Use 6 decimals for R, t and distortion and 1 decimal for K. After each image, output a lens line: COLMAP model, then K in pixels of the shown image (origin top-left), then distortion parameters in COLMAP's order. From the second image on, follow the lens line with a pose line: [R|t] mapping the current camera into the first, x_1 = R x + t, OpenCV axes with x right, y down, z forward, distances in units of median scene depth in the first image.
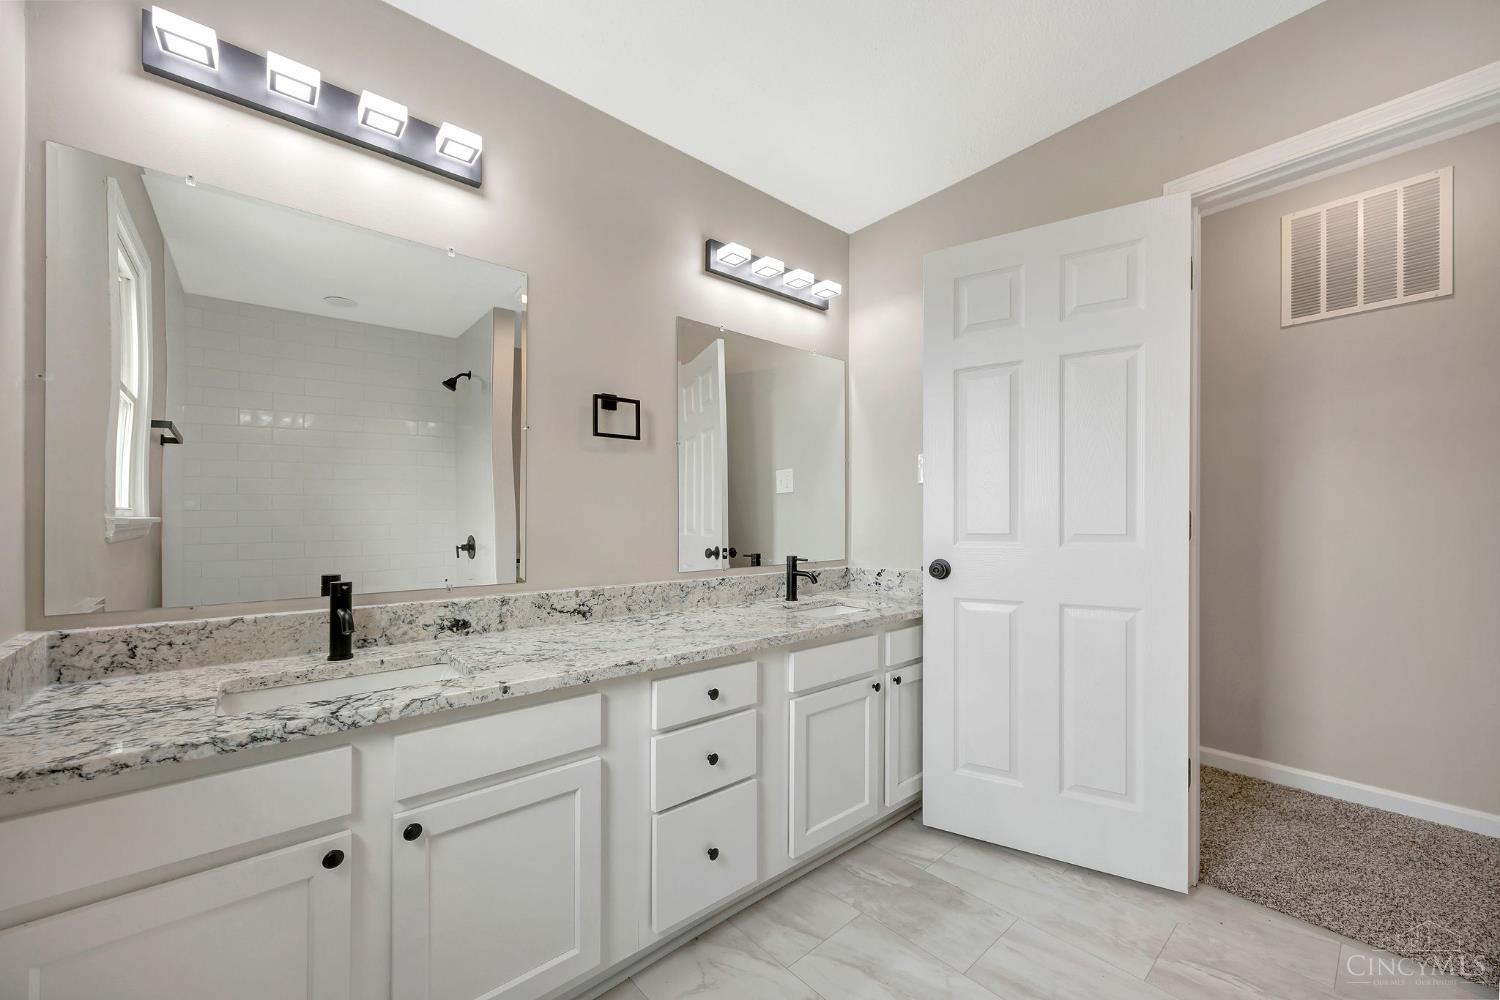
lens RADIAL K [[580.0, 0, 774.2], [0, 580.0, 522.9], [0, 0, 1]] dist [-0.002610, 0.000526]
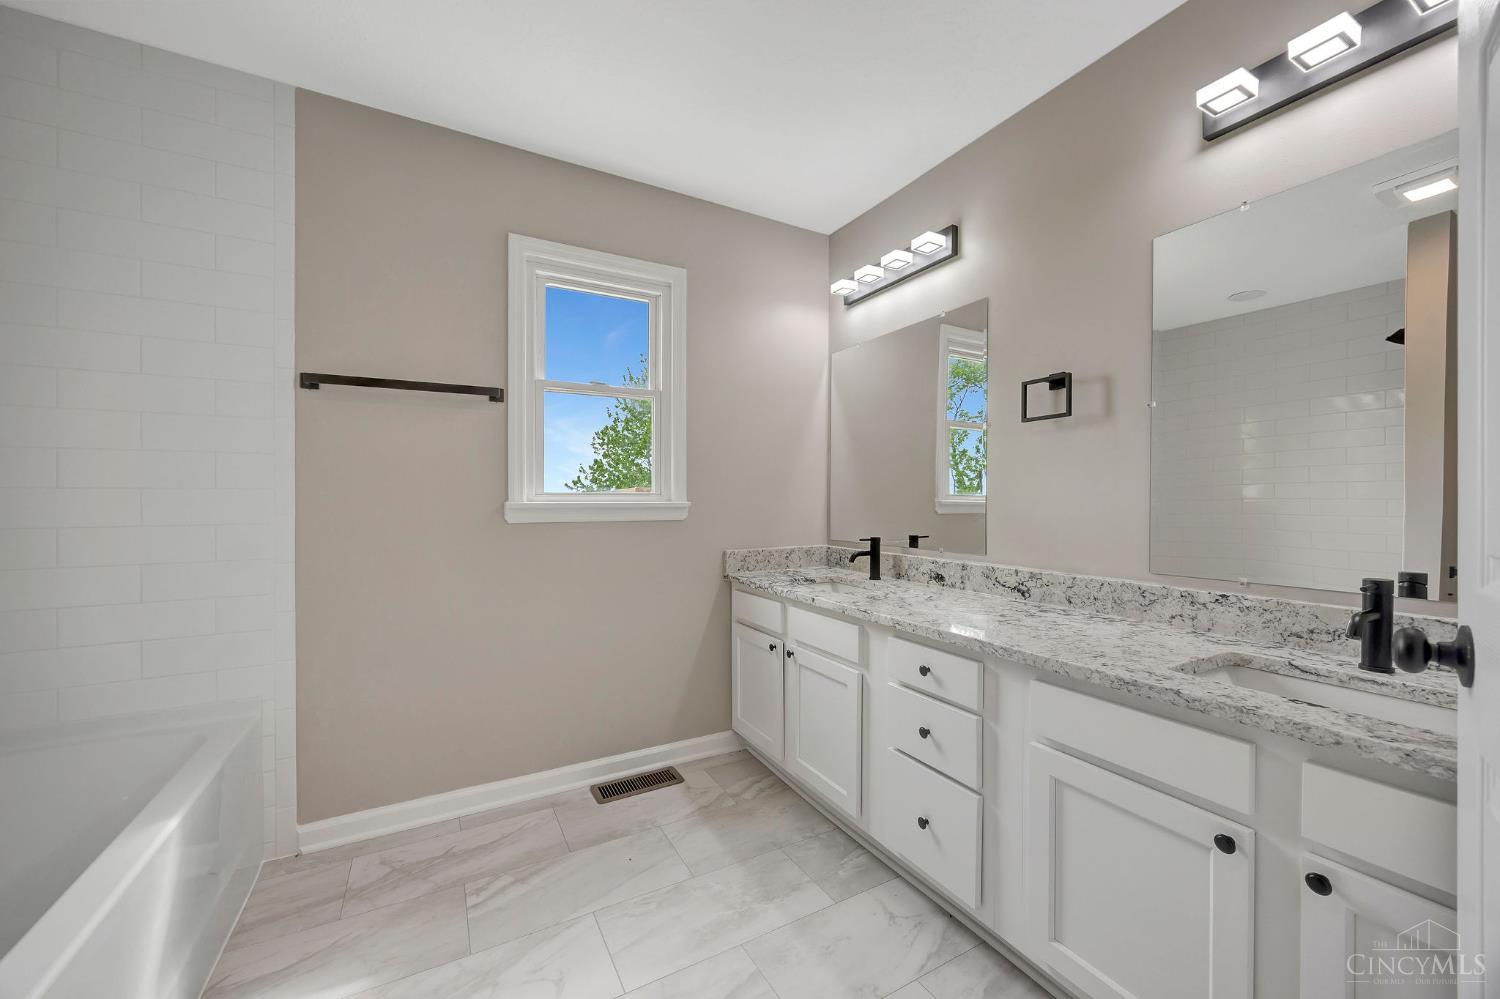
lens RADIAL K [[580.0, 0, 748.9], [0, 580.0, 500.0], [0, 0, 1]] dist [-0.002610, 0.000526]
pose [[-0.236618, -0.000830, -0.971602, 0.811347], [-0.007829, 0.999969, 0.001052, -0.008470], [0.971571, 0.007855, -0.236617, 0.771436]]
